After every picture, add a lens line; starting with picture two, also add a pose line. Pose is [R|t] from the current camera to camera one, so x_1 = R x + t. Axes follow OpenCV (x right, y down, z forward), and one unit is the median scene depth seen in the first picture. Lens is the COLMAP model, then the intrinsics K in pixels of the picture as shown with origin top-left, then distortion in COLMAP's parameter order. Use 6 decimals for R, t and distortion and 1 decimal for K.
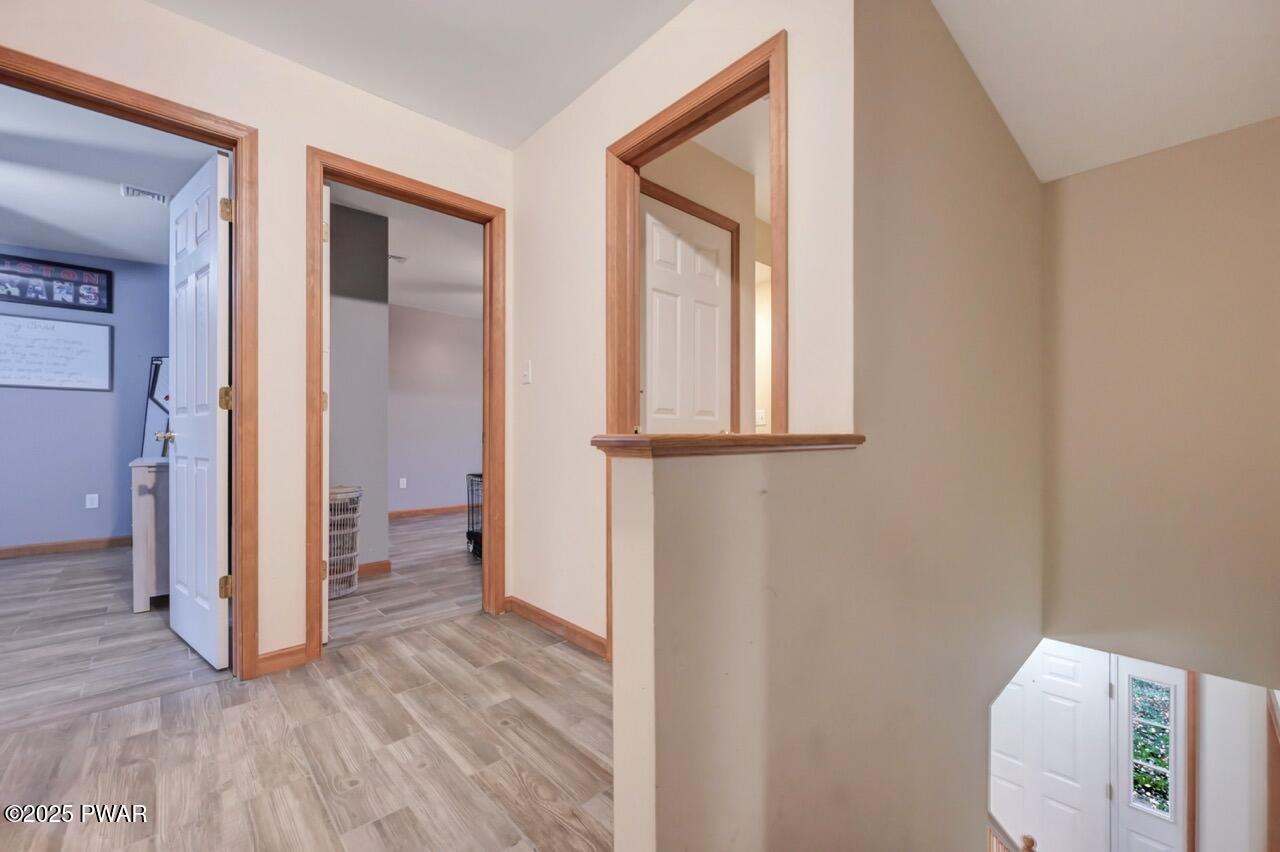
lens RADIAL K [[504.7, 0, 639.1], [0, 504.7, 430.7], [0, 0, 1]] dist [-0.010355, 0.000660]
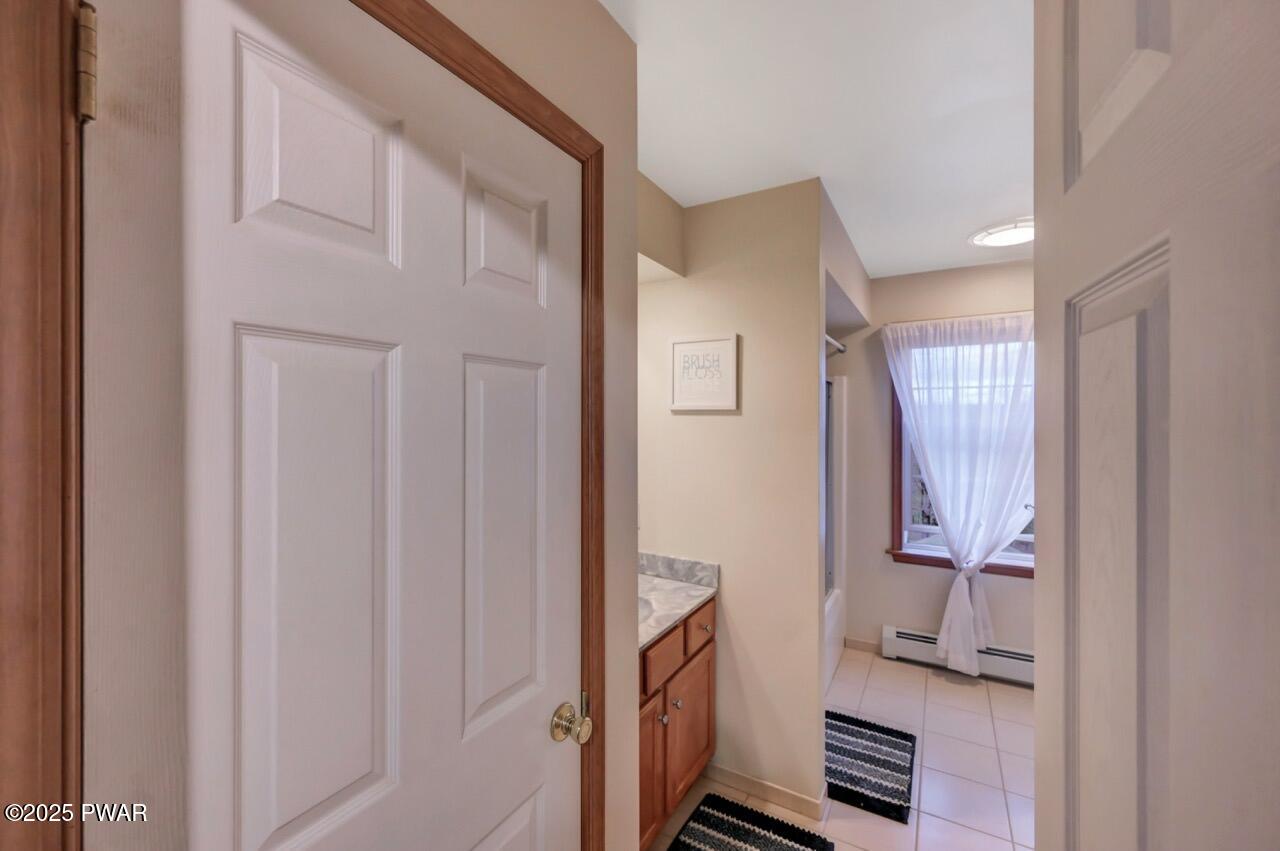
lens RADIAL K [[504.7, 0, 636.1], [0, 504.7, 422.9], [0, 0, 1]] dist [-0.010355, 0.000660]
pose [[0.959793, -0.004208, 0.280676, 0.119709], [0.002520, 0.999976, 0.006377, -0.210255], [-0.280696, -0.005413, 0.959781, 0.647995]]
